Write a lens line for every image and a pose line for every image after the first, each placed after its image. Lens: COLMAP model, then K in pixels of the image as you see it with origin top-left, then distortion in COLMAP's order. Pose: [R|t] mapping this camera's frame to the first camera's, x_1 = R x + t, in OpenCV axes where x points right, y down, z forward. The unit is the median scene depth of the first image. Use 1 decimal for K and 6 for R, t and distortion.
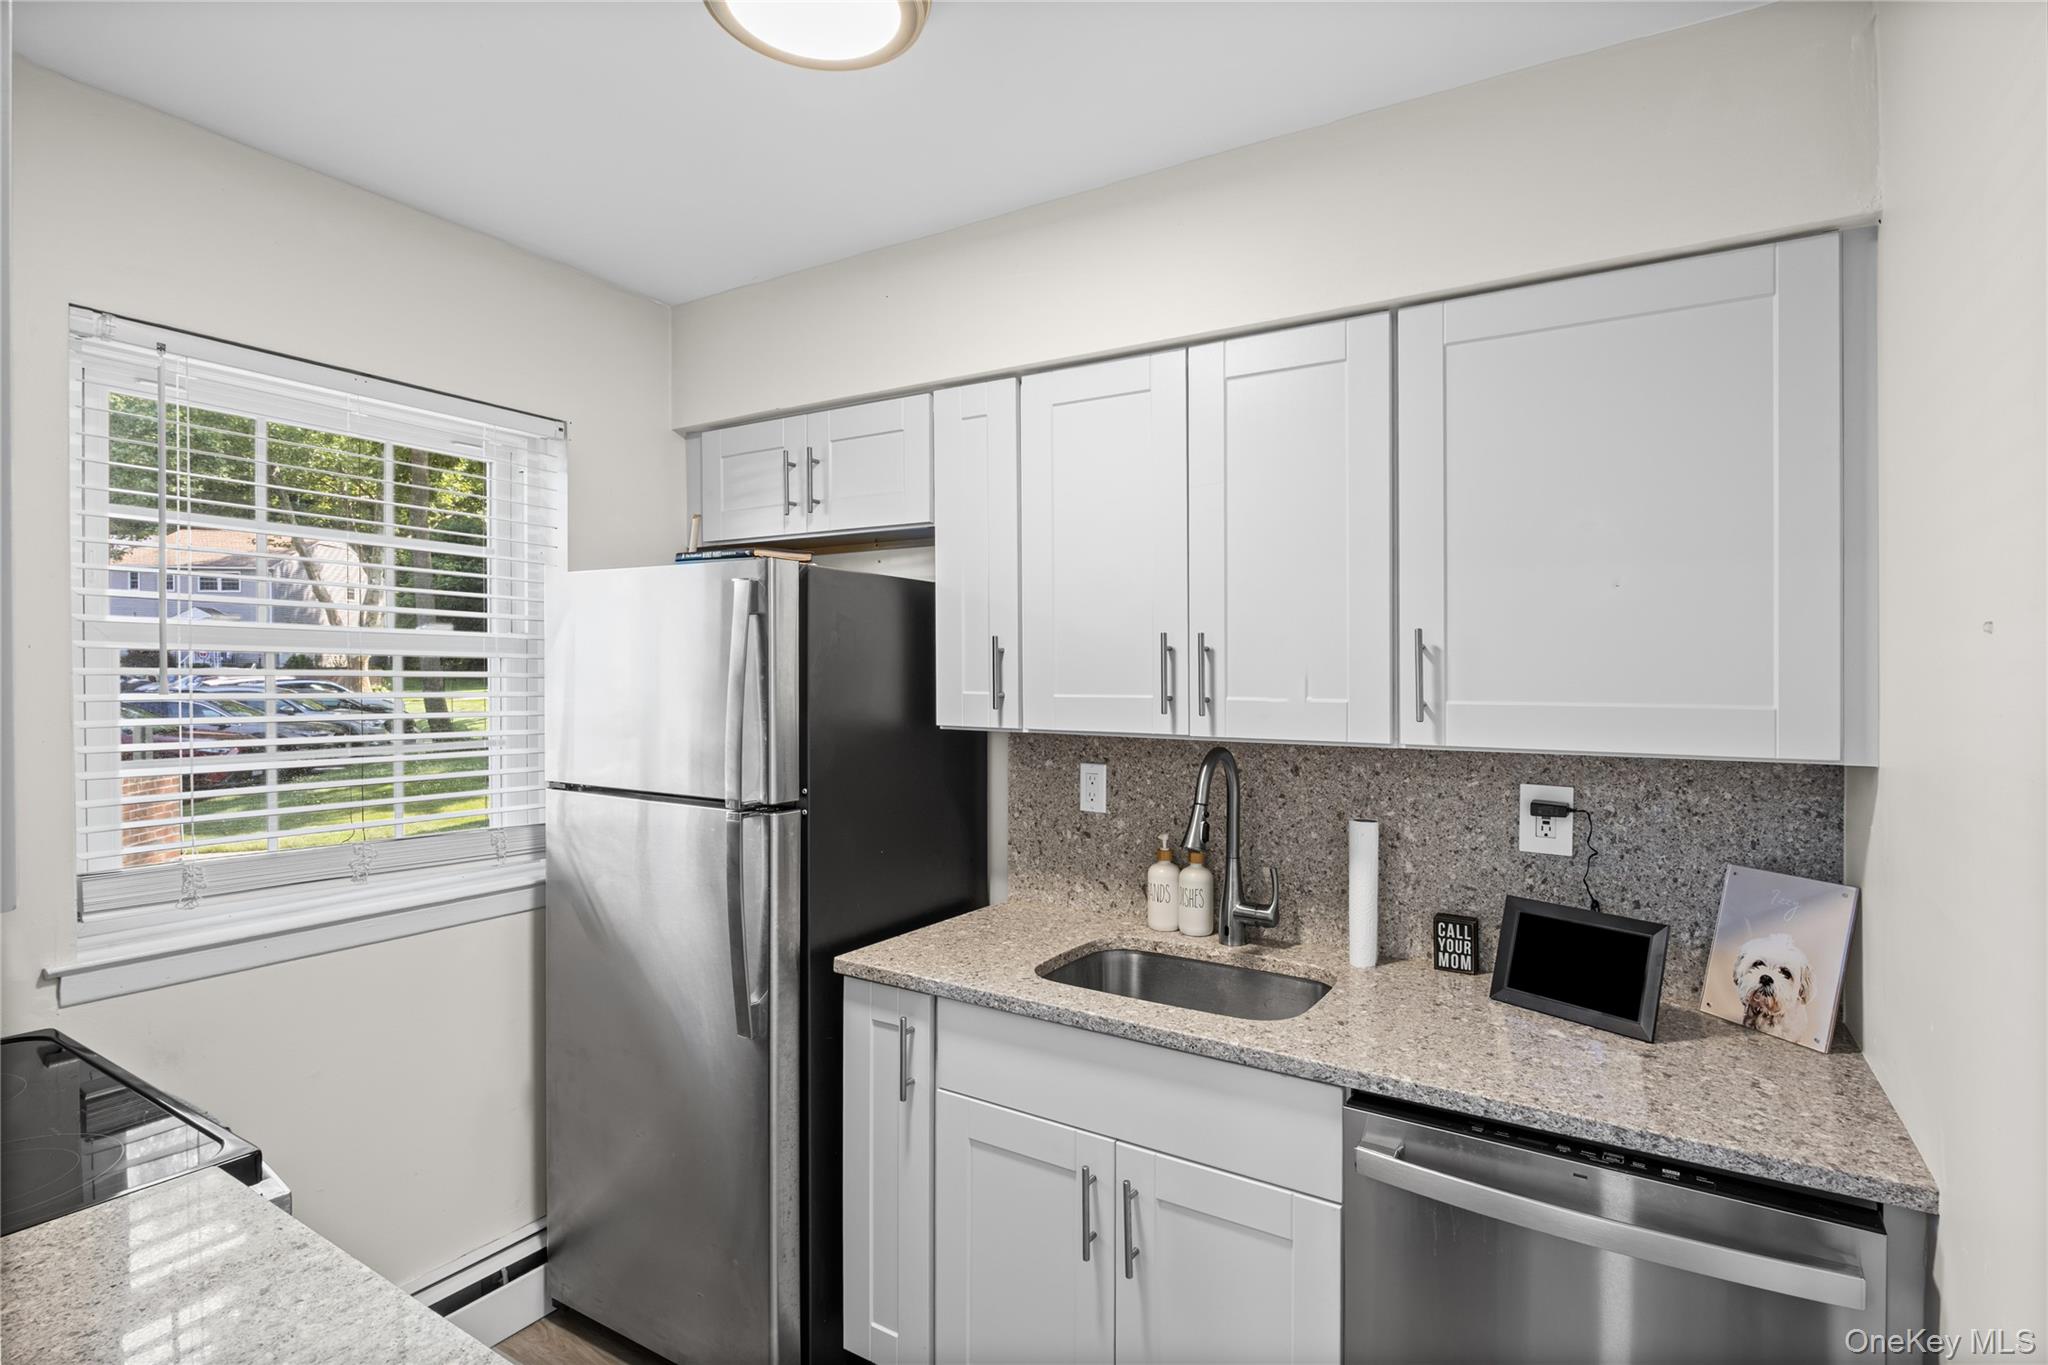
lens RADIAL K [[1014.9, 0, 1022.9], [0, 1014.9, 682.8], [0, 0, 1]] dist [0.000033, 0.000014]
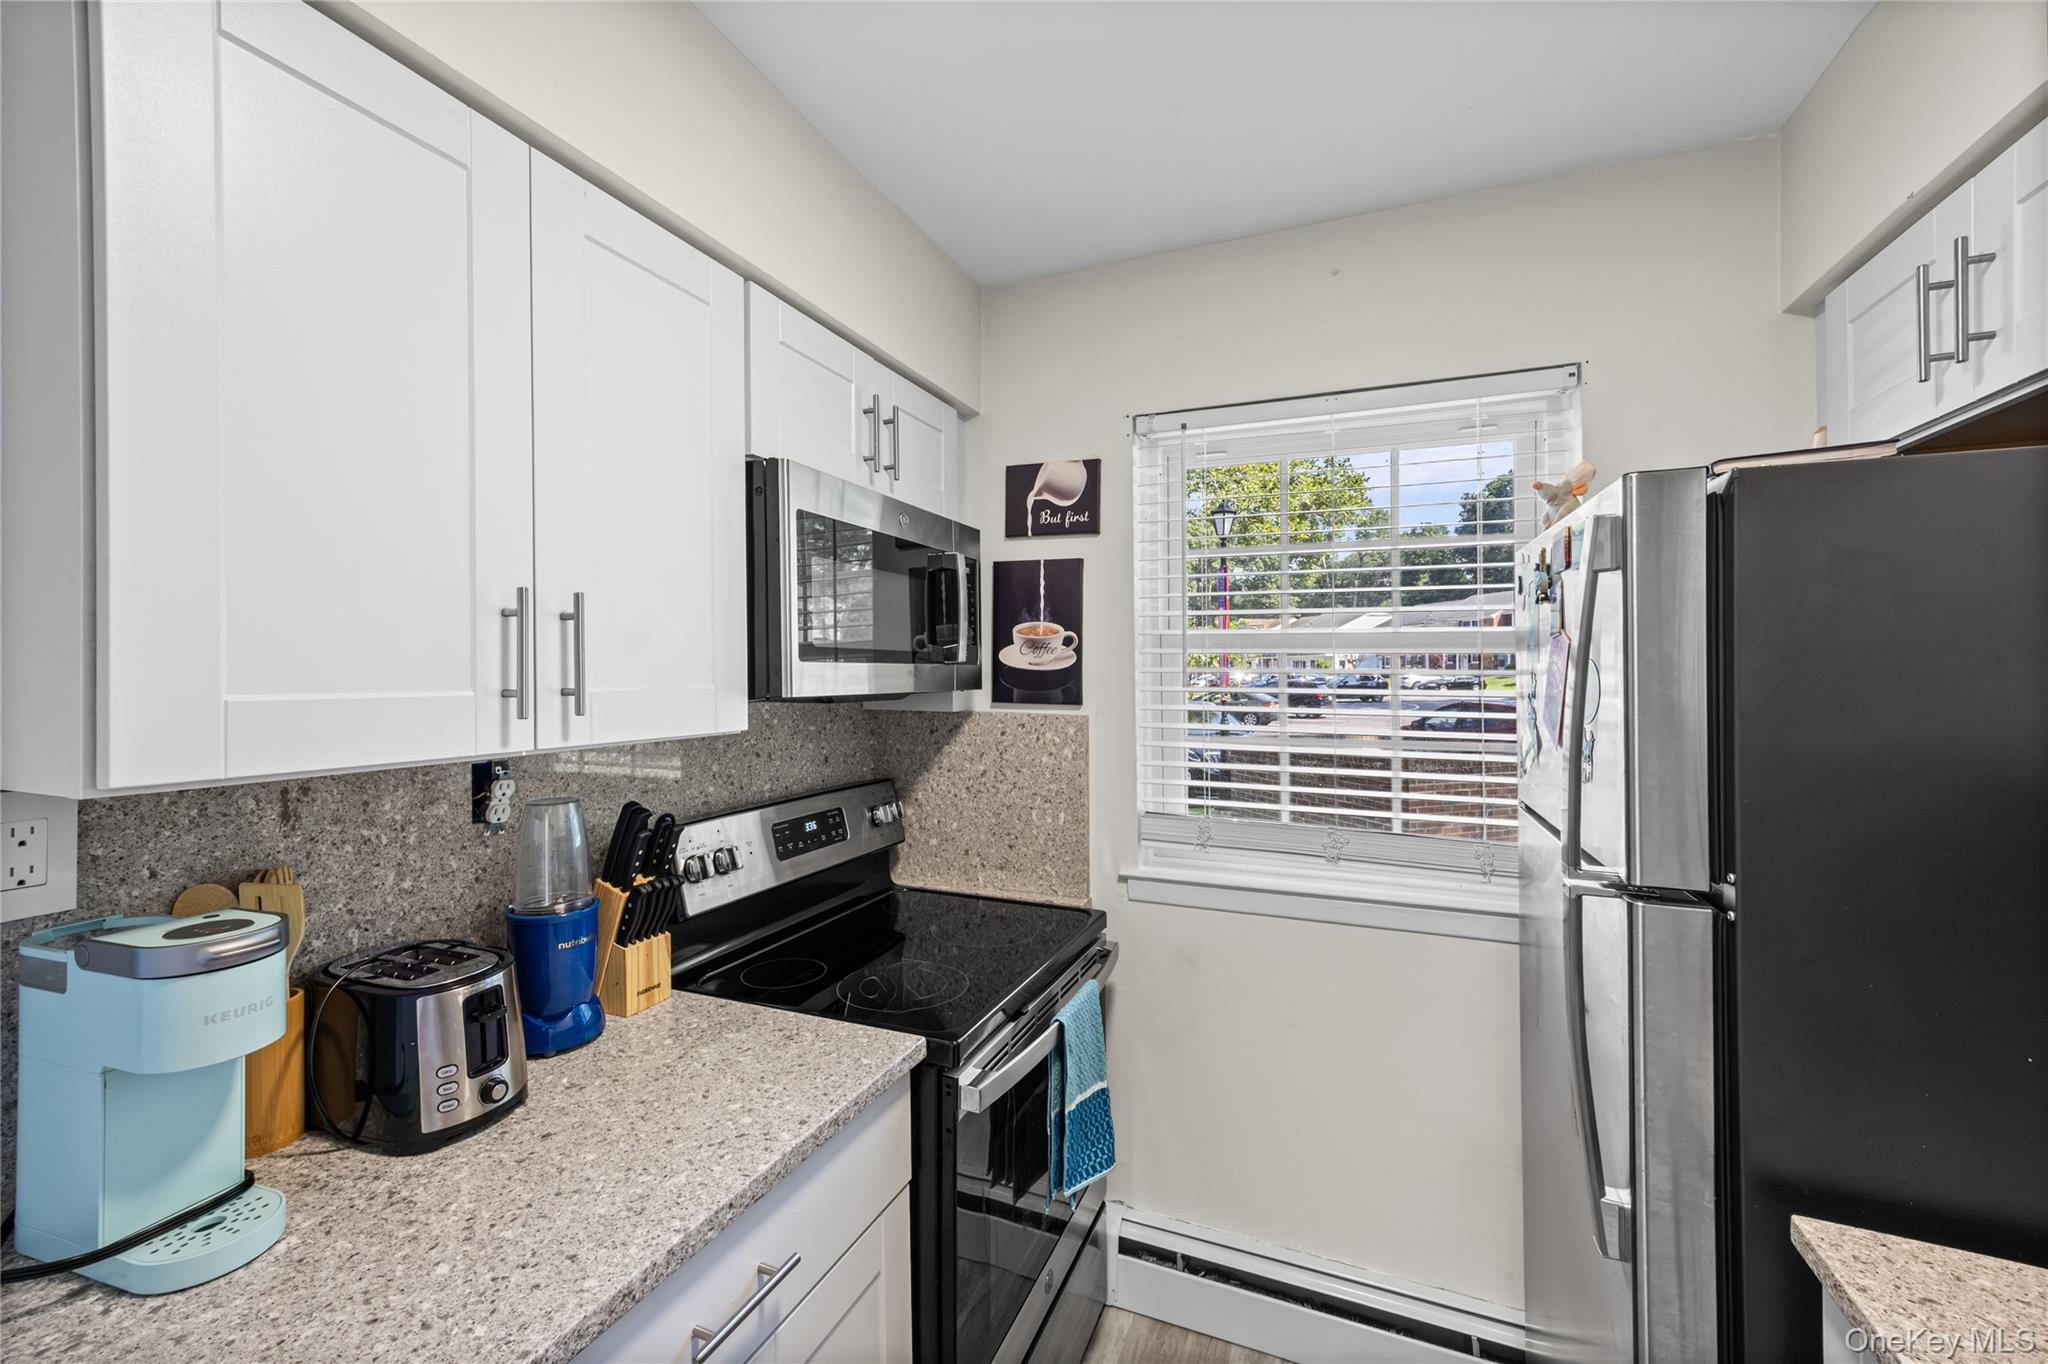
lens RADIAL K [[831.2, 0, 1023.6], [0, 831.2, 670.4], [0, 0, 1]] dist [-0.001128, -0.000212]
pose [[0.162807, -0.008936, -0.986617, 0.164788], [-0.005023, 0.999939, -0.009885, 0.001022], [0.986645, 0.006565, 0.162753, 0.535244]]
